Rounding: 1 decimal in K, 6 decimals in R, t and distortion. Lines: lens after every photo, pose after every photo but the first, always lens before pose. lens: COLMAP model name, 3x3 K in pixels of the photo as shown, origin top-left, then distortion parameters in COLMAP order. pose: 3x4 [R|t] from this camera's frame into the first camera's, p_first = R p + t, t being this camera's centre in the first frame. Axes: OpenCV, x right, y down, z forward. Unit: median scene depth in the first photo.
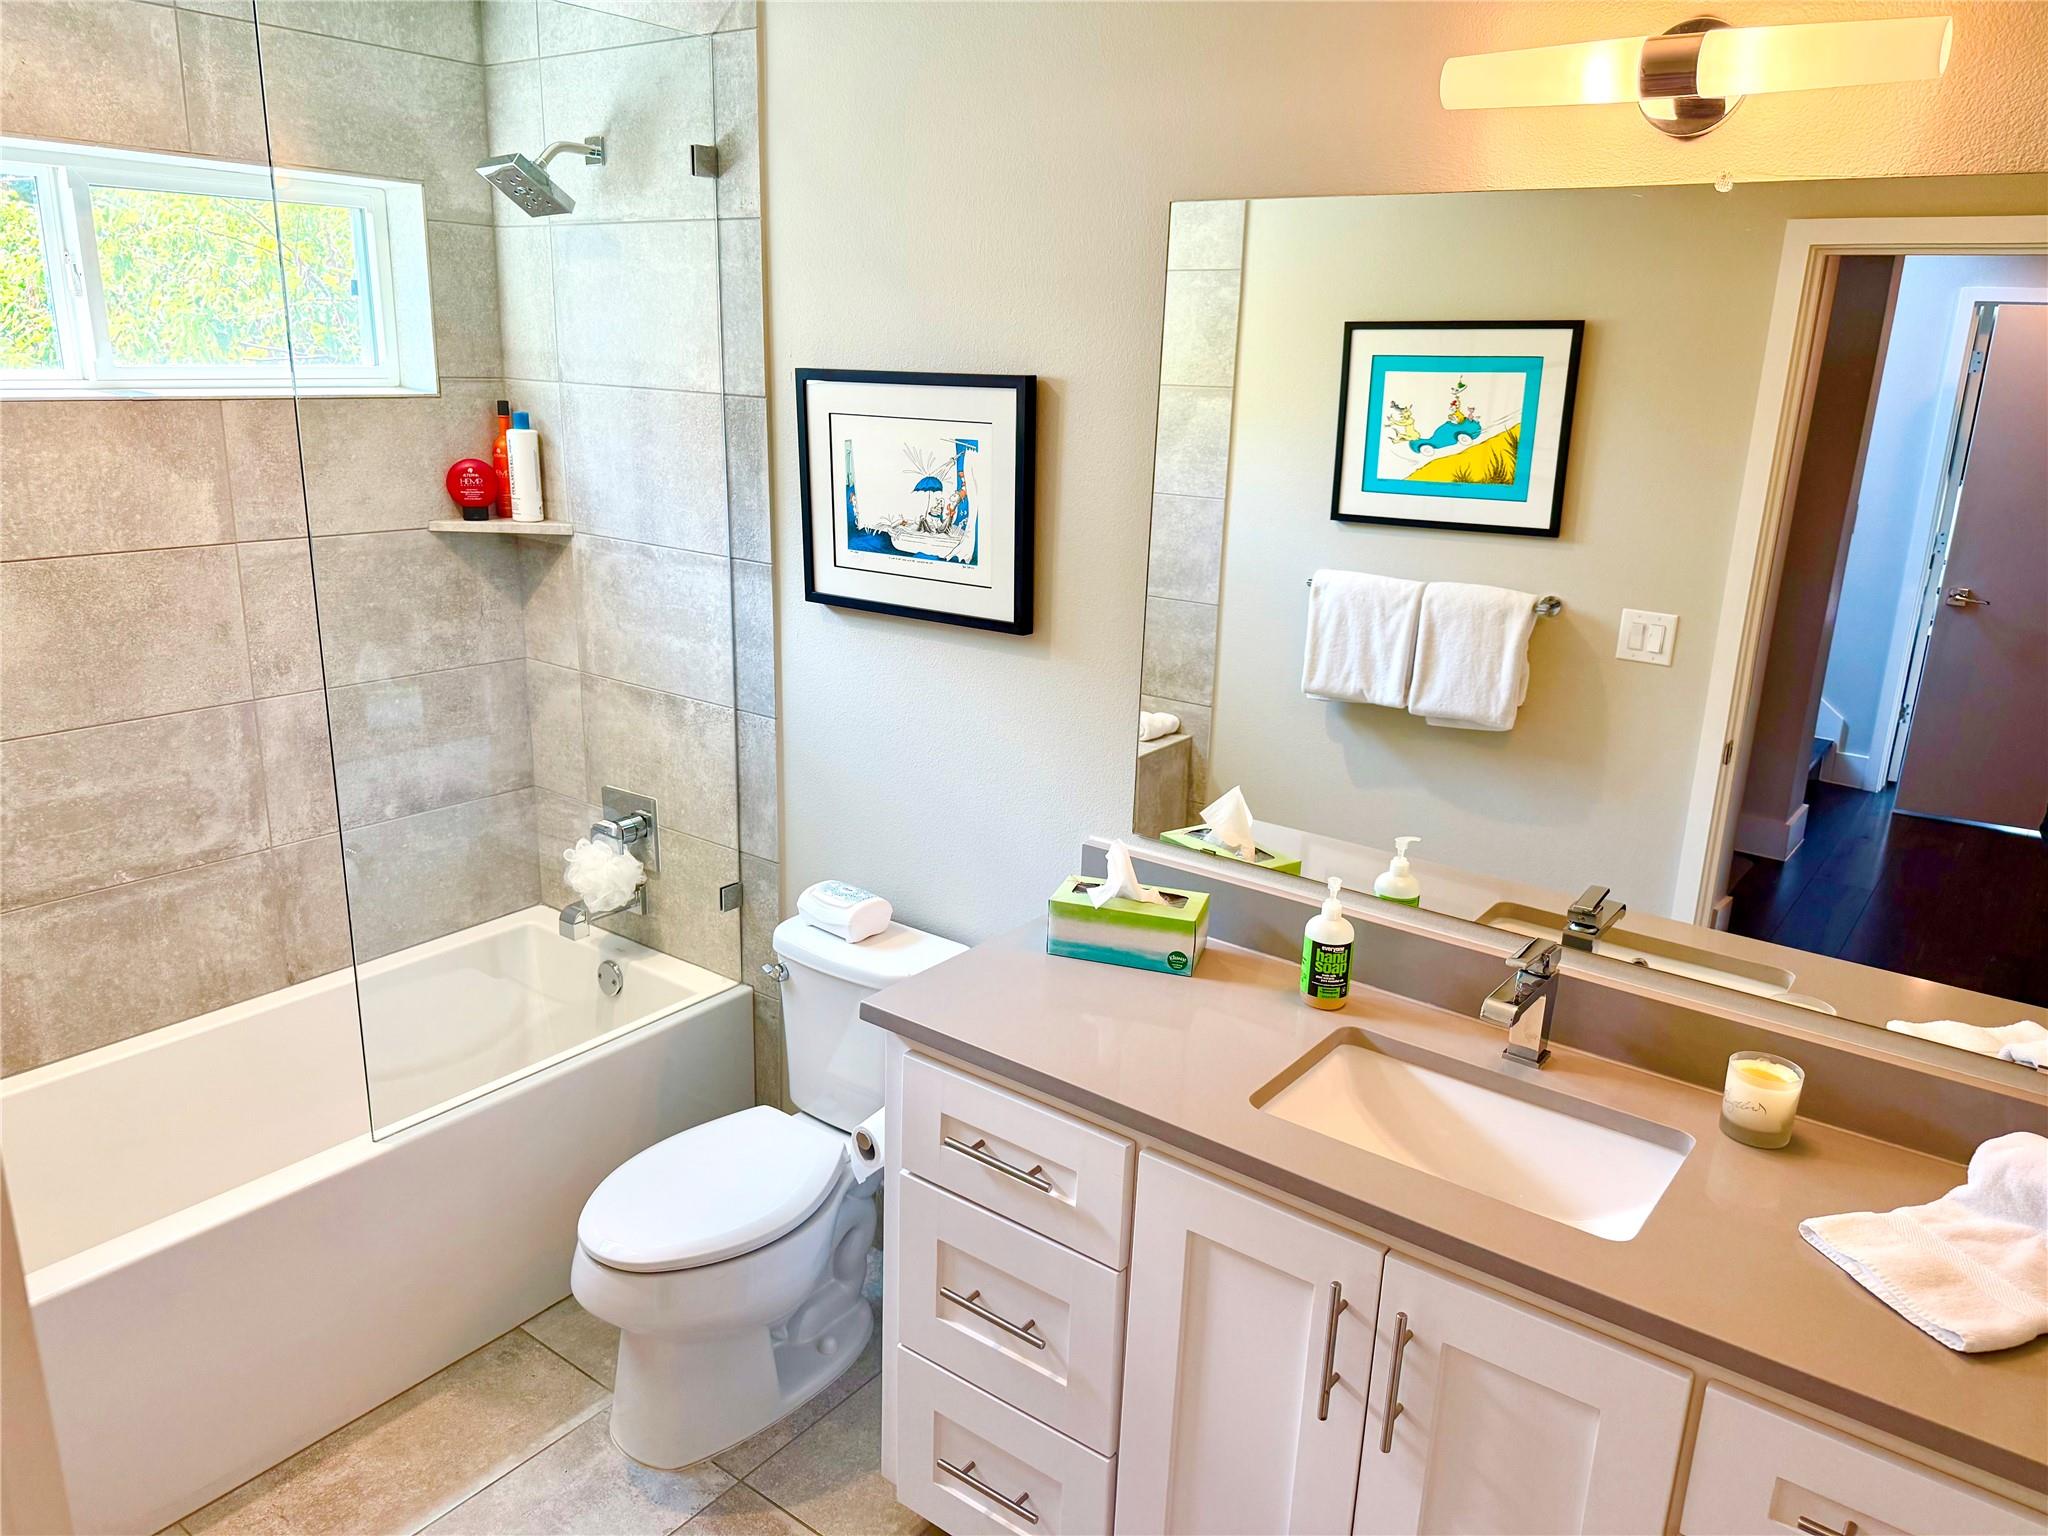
lens RADIAL K [[1447.4, 0, 1037.6], [0, 1447.4, 765.8], [0, 0, 1]] dist [0.061341, -0.085263]
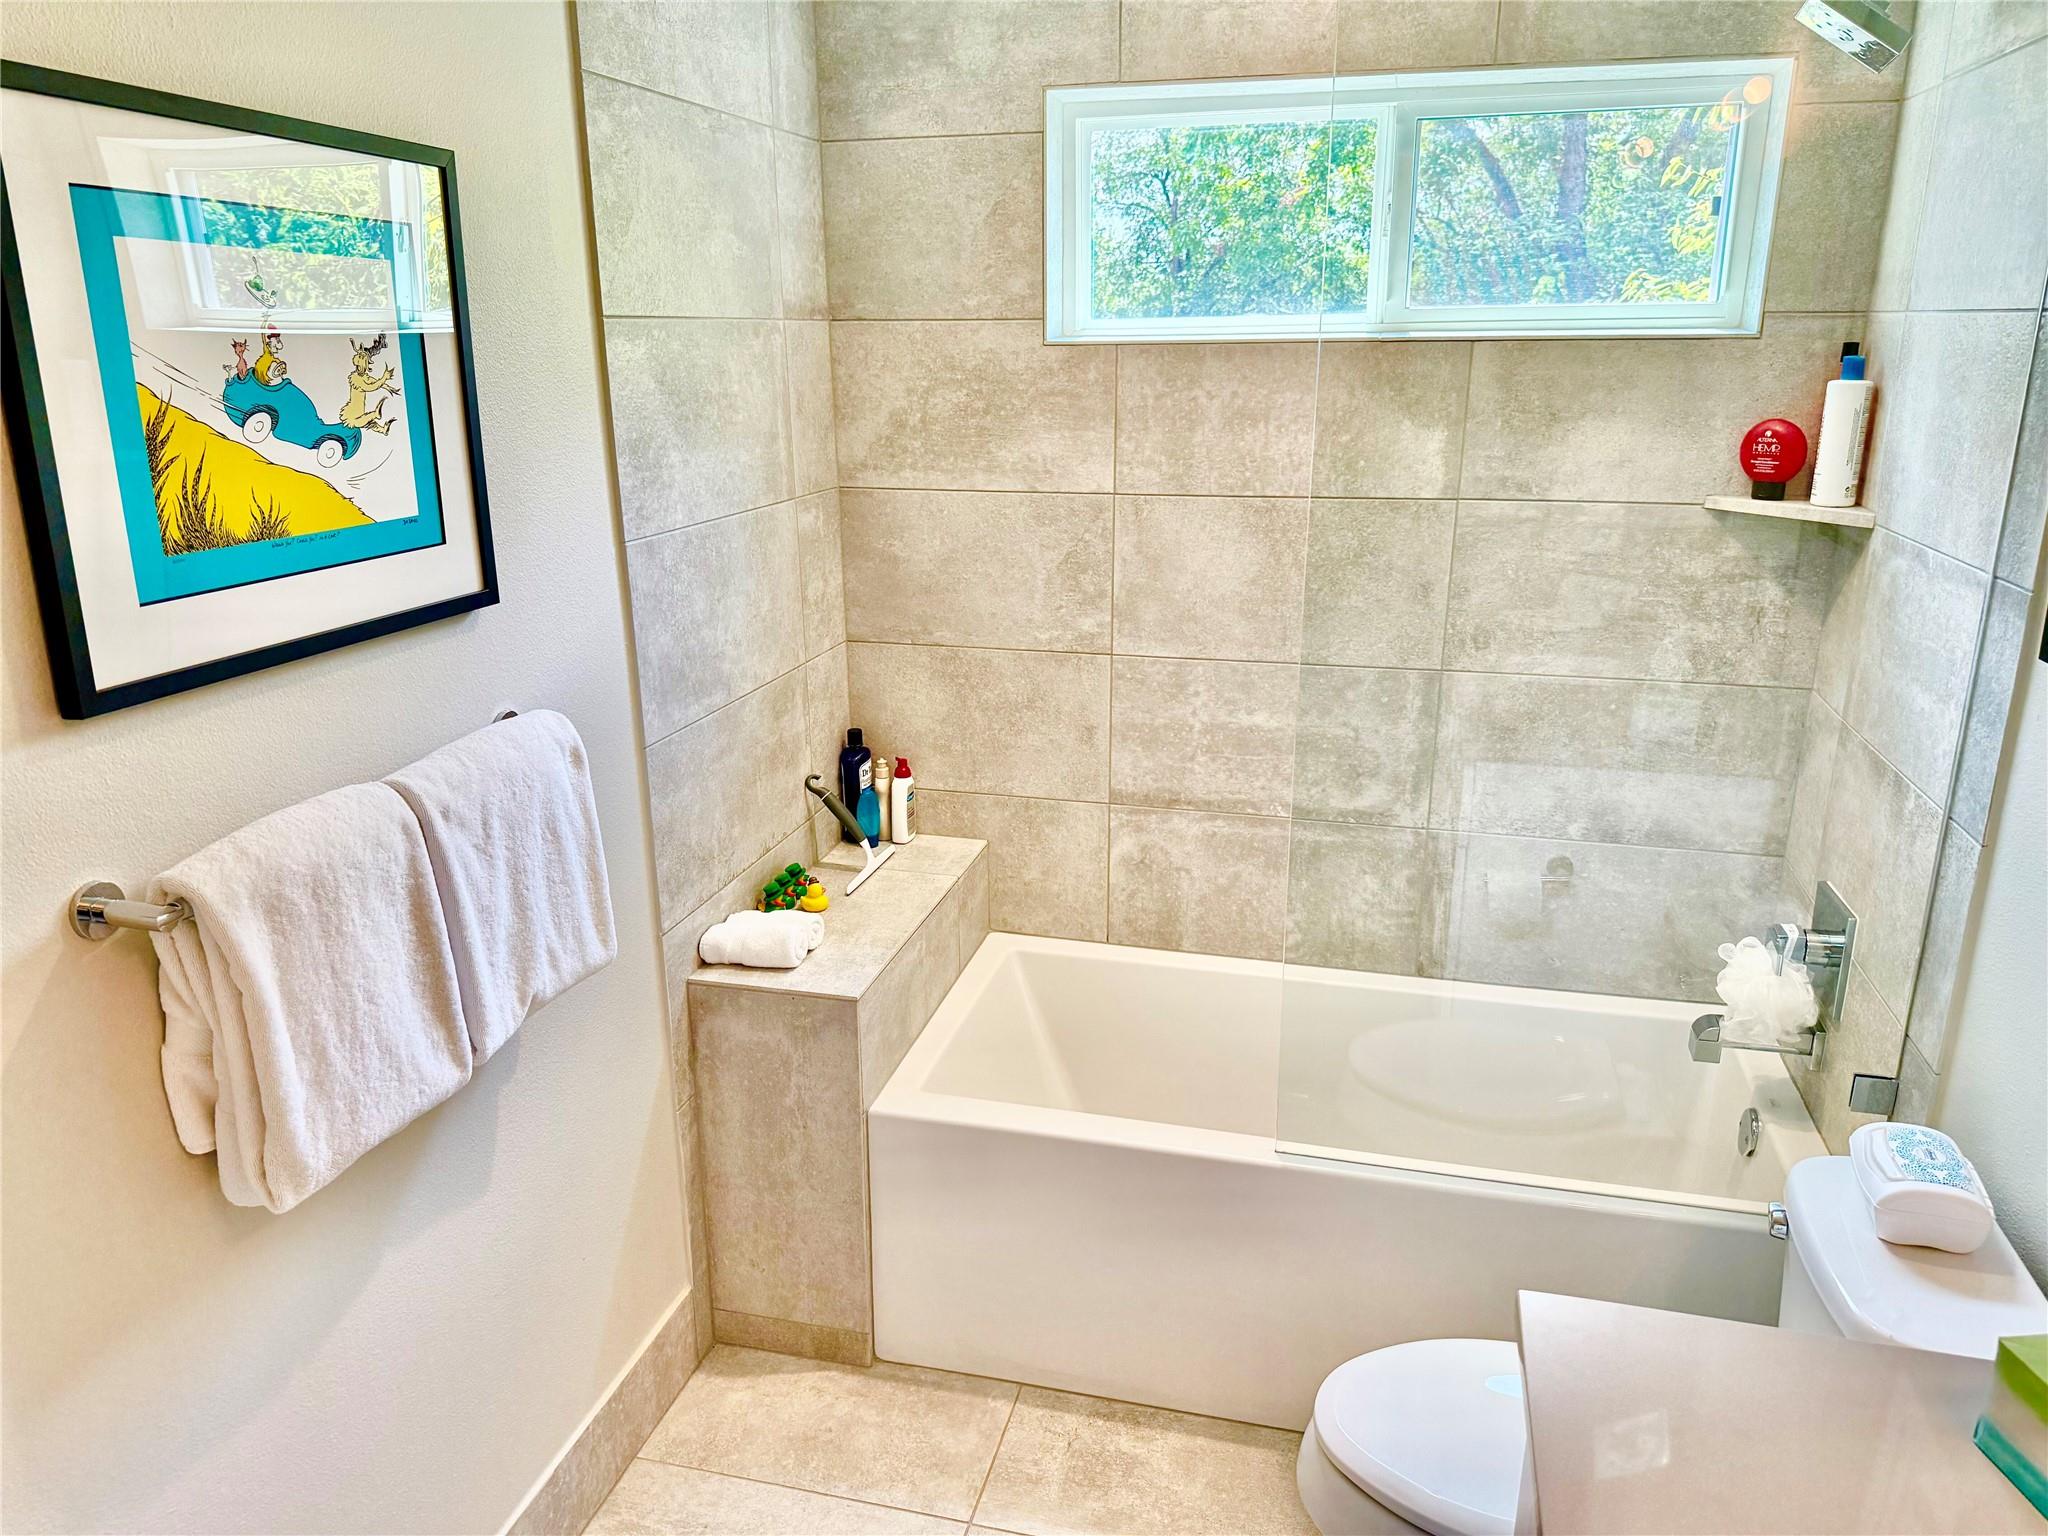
lens RADIAL K [[1447.4, 0, 1015.2], [0, 1447.4, 777.4], [0, 0, 1]] dist [0.061341, -0.085263]
pose [[0.371588, 0.242058, -0.896287, 0.213372], [-0.235563, 0.958402, 0.161172, -0.065936], [0.898016, 0.151242, 0.413150, 0.390497]]
